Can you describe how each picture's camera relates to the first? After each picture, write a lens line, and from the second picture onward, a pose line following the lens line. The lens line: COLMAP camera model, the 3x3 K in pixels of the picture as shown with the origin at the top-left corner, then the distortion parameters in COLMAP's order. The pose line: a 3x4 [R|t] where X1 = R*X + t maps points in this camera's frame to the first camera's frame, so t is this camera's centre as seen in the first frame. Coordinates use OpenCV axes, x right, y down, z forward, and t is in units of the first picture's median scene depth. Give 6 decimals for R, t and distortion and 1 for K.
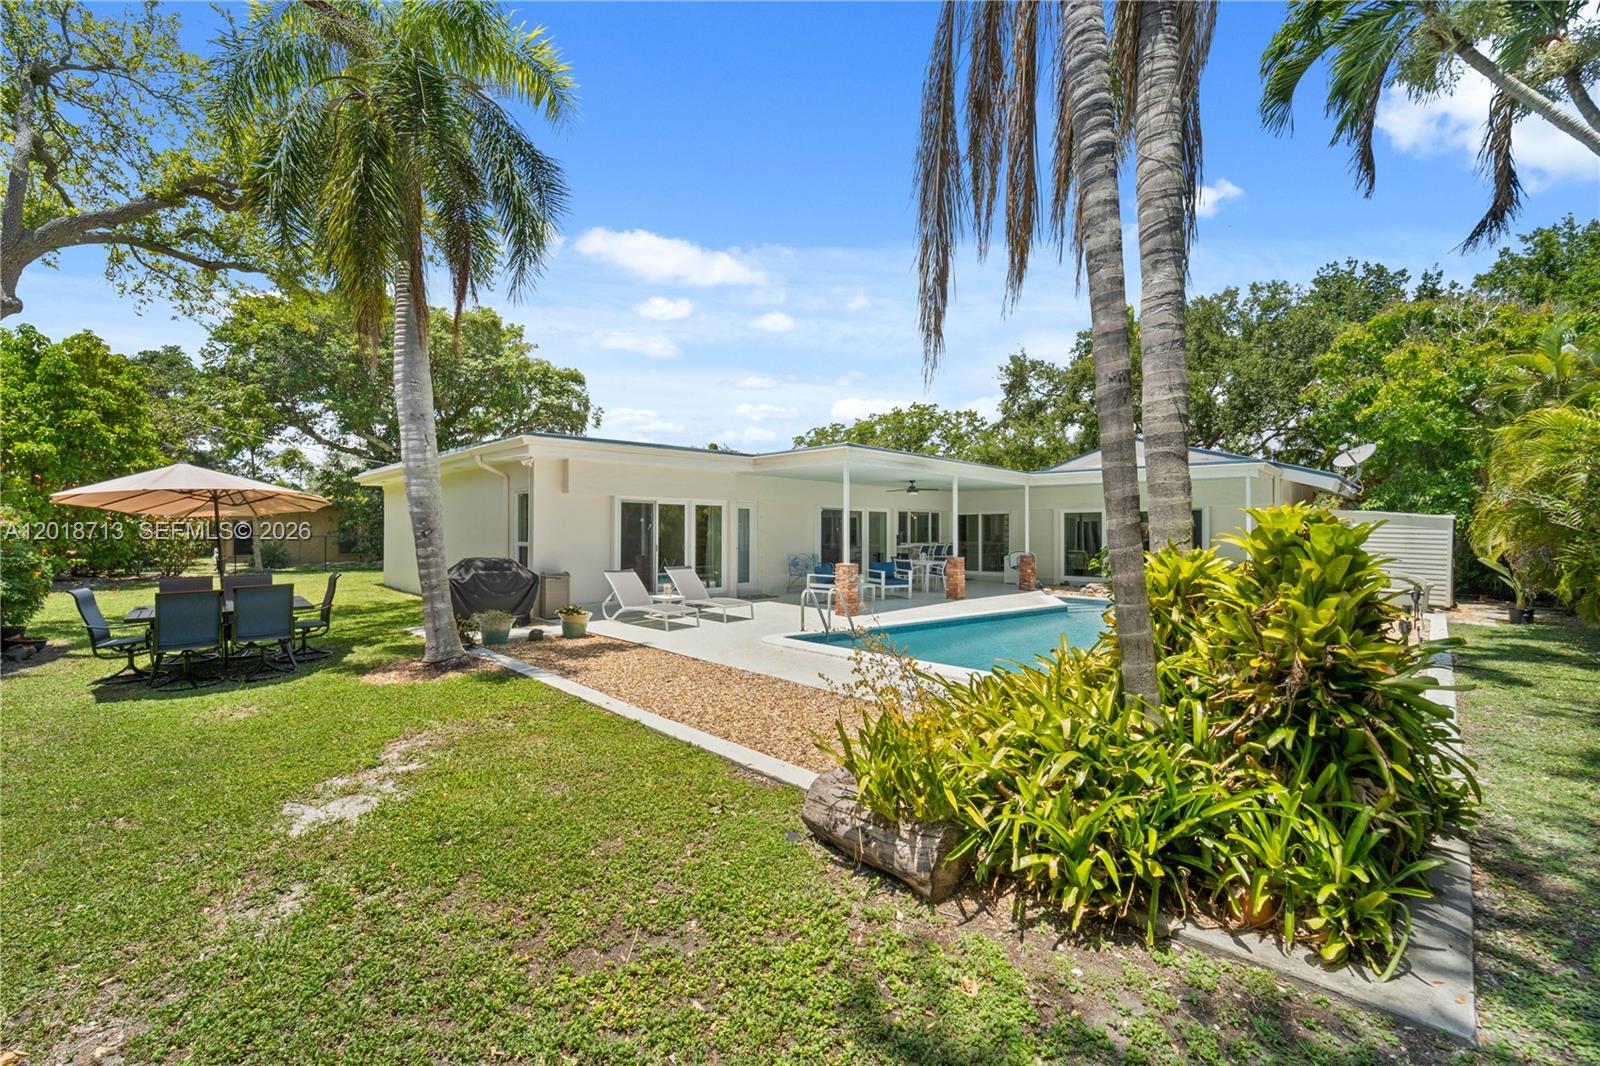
lens RADIAL K [[643.9, 0, 805.1], [0, 643.9, 524.4], [0, 0, 1]] dist [-0.001713, -0.000060]
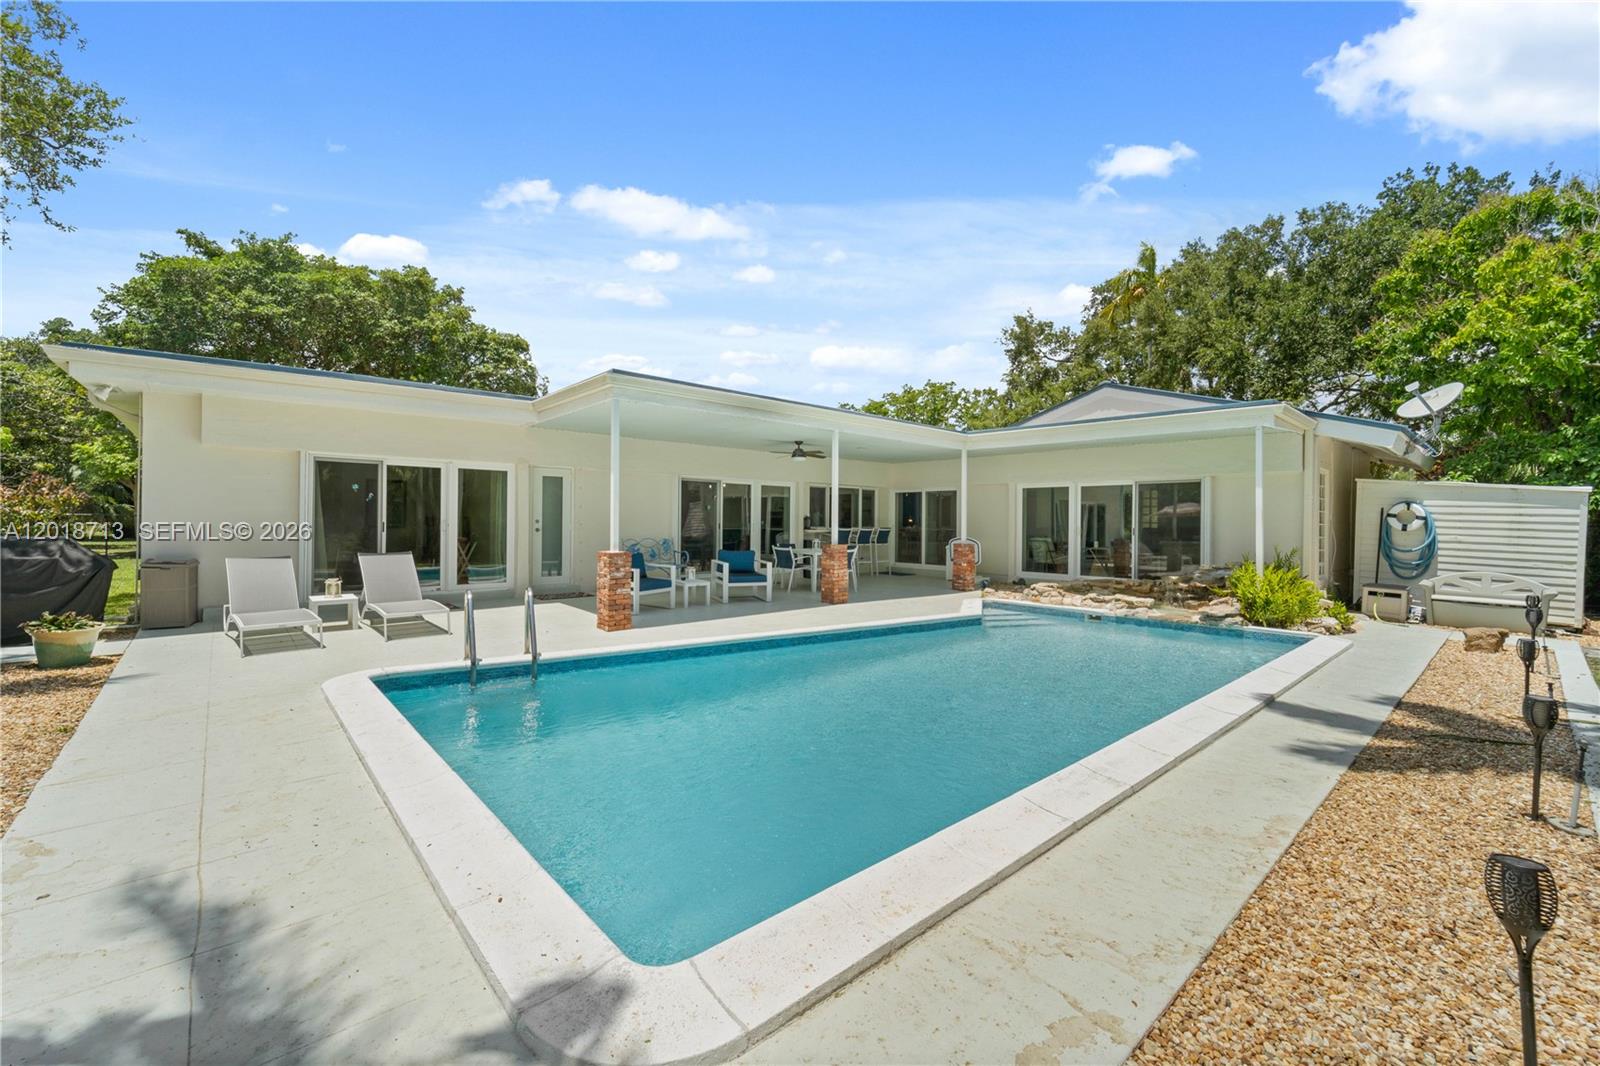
lens RADIAL K [[650.8, 0, 804.7], [0, 650.8, 518.6], [0, 0, 1]] dist [0.001489, -0.000605]
pose [[0.997981, 0.006924, -0.063140, 0.187709], [-0.006573, 0.999962, 0.005765, 0.014234], [0.063178, -0.005339, 0.997988, 0.211738]]
